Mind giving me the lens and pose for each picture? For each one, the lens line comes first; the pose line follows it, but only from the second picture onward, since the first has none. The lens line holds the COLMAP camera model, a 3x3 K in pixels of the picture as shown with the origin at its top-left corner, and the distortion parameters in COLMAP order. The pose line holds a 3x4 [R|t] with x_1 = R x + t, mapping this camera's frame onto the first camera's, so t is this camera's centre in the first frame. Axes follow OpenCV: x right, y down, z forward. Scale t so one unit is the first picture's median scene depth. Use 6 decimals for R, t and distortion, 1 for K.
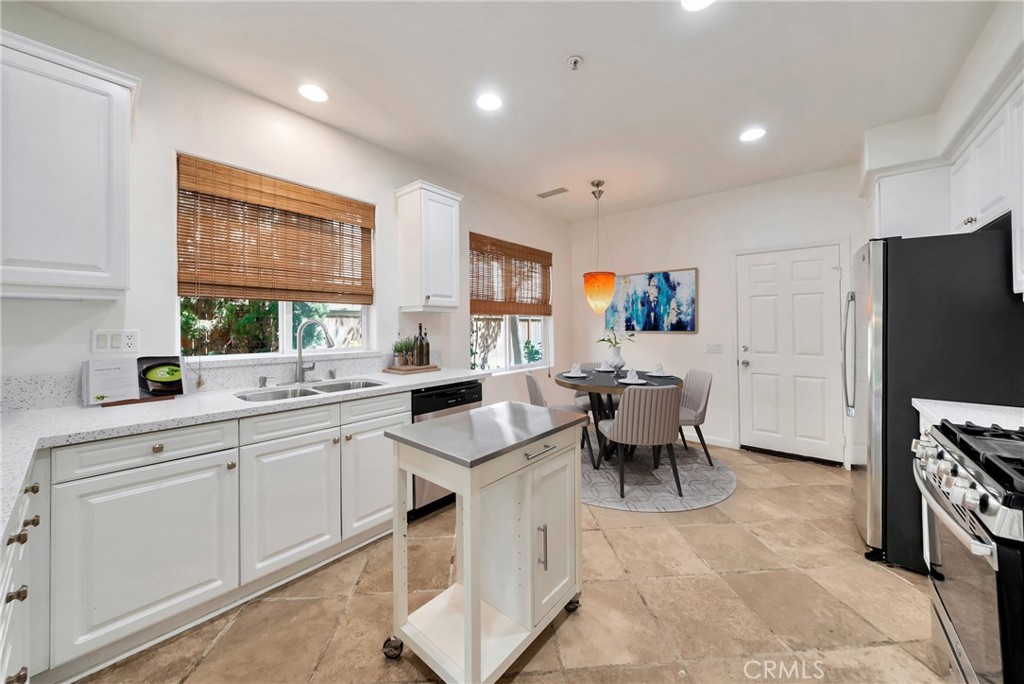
lens RADIAL K [[360.6, 0, 504.7], [0, 360.6, 334.0], [0, 0, 1]] dist [-0.001861, 0.000014]
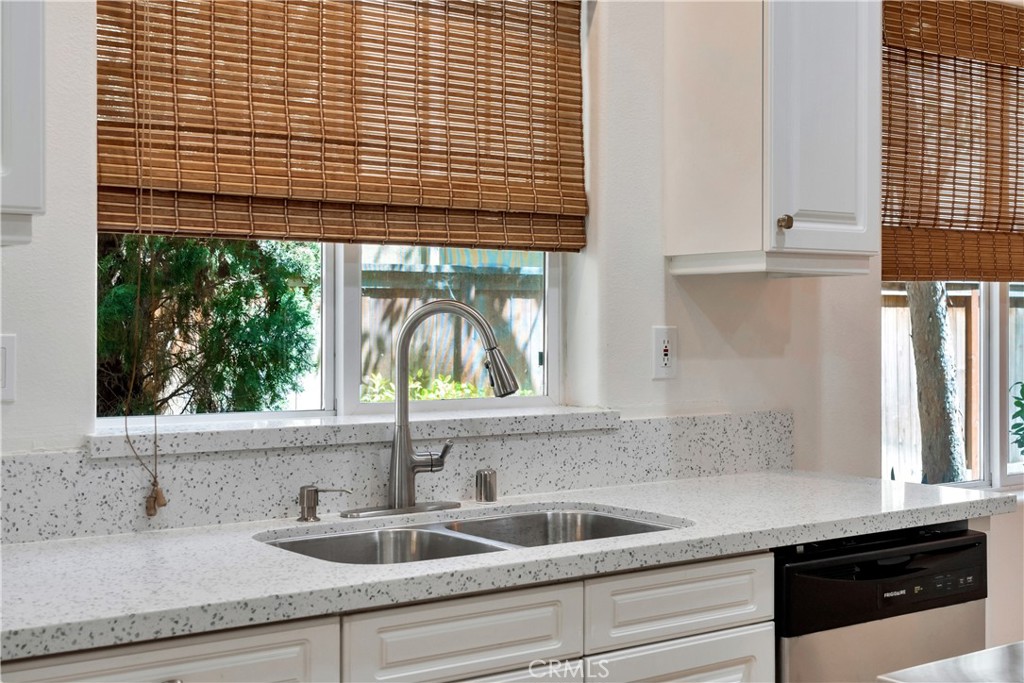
lens RADIAL K [[1367.4, 0, 512.0], [0, 1367.4, 336.9], [0, 0, 1]] dist [0.011557, 0.000000]
pose [[0.977632, 0.003804, -0.210288, -0.234605], [-0.006249, 0.999920, -0.010963, 0.000965], [0.210230, 0.012032, 0.977578, -0.107907]]
